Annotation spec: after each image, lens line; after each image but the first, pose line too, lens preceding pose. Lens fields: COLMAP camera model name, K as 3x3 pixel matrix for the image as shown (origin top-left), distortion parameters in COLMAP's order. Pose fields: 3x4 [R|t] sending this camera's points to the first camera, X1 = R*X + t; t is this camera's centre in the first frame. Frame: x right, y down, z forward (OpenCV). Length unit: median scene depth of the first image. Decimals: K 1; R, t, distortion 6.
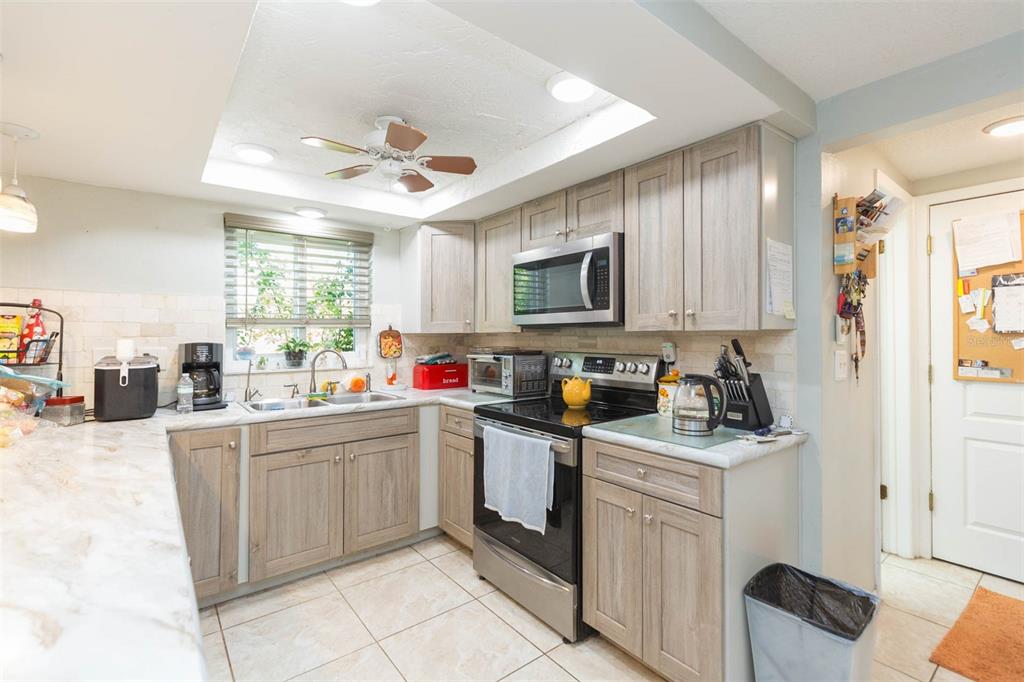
lens RADIAL K [[457.0, 0, 512.0], [0, 457.0, 341.0], [0, 0, 1]] dist [0.001756, 0.000127]
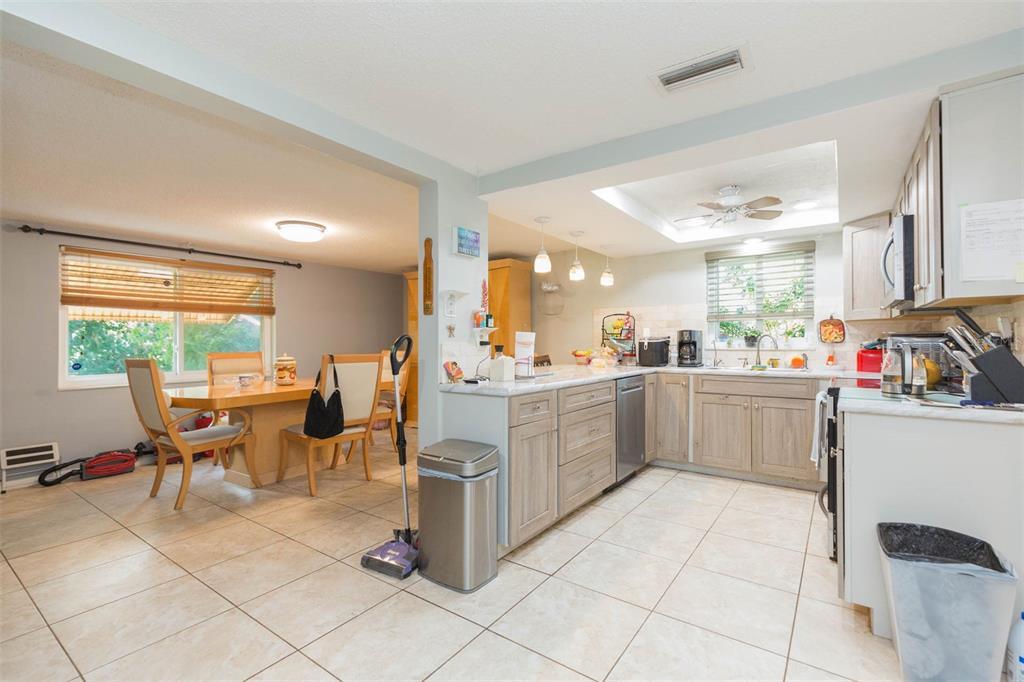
lens RADIAL K [[464.9, 0, 515.2], [0, 464.9, 322.1], [0, 0, 1]] dist [0.000507, 0.000090]
pose [[0.283858, -0.036302, -0.958179, 0.859347], [-0.005996, 0.999196, -0.039632, 0.047840], [0.958848, 0.016995, 0.283412, -0.163609]]
